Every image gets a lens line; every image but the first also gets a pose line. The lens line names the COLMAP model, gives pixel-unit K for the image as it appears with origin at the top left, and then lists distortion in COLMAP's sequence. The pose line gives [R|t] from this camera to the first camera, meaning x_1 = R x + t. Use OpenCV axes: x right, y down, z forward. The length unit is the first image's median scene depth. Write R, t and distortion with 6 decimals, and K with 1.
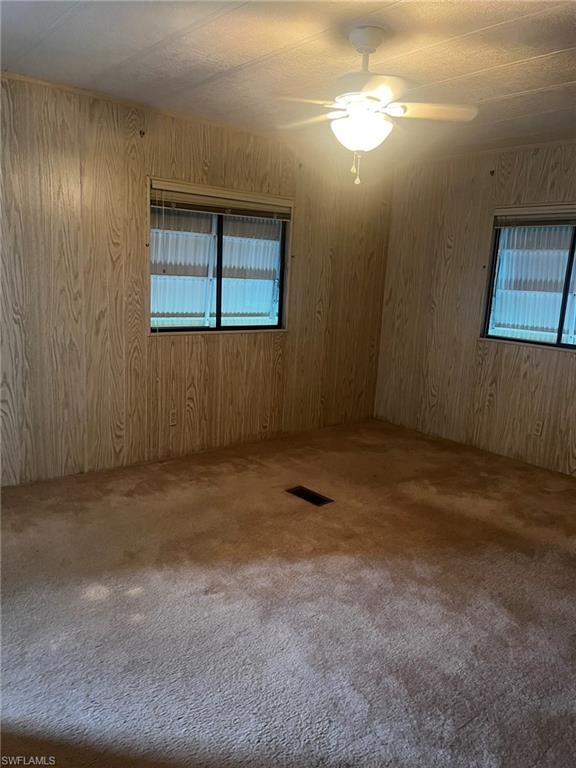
lens RADIAL K [[584.8, 0, 287.7], [0, 584.8, 367.2], [0, 0, 1]] dist [0.063372, 0.000729]
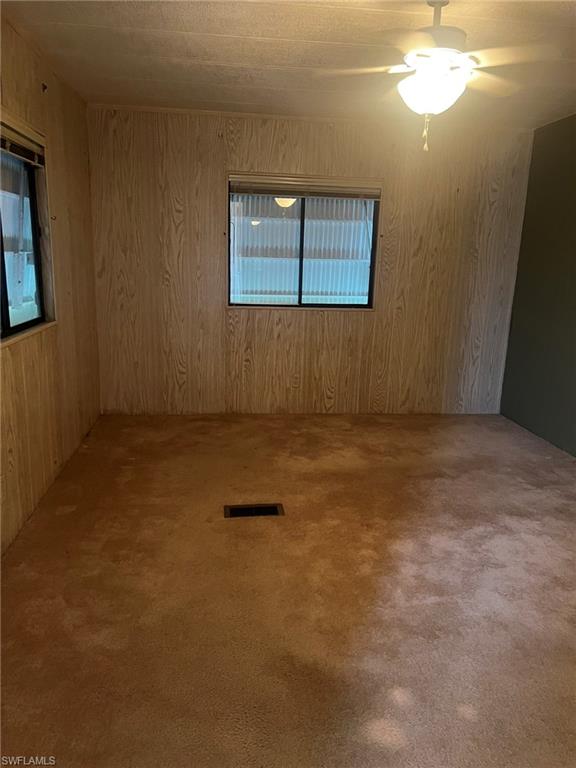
lens RADIAL K [[572.6, 0, 288.0], [0, 572.6, 384.0], [0, 0, 1]] dist [0.052770, -0.001649]
pose [[0.538935, -0.215897, 0.814210, -0.479985], [0.129791, 0.976337, 0.172976, -0.082873], [-0.832288, 0.012454, 0.554204, 0.406269]]
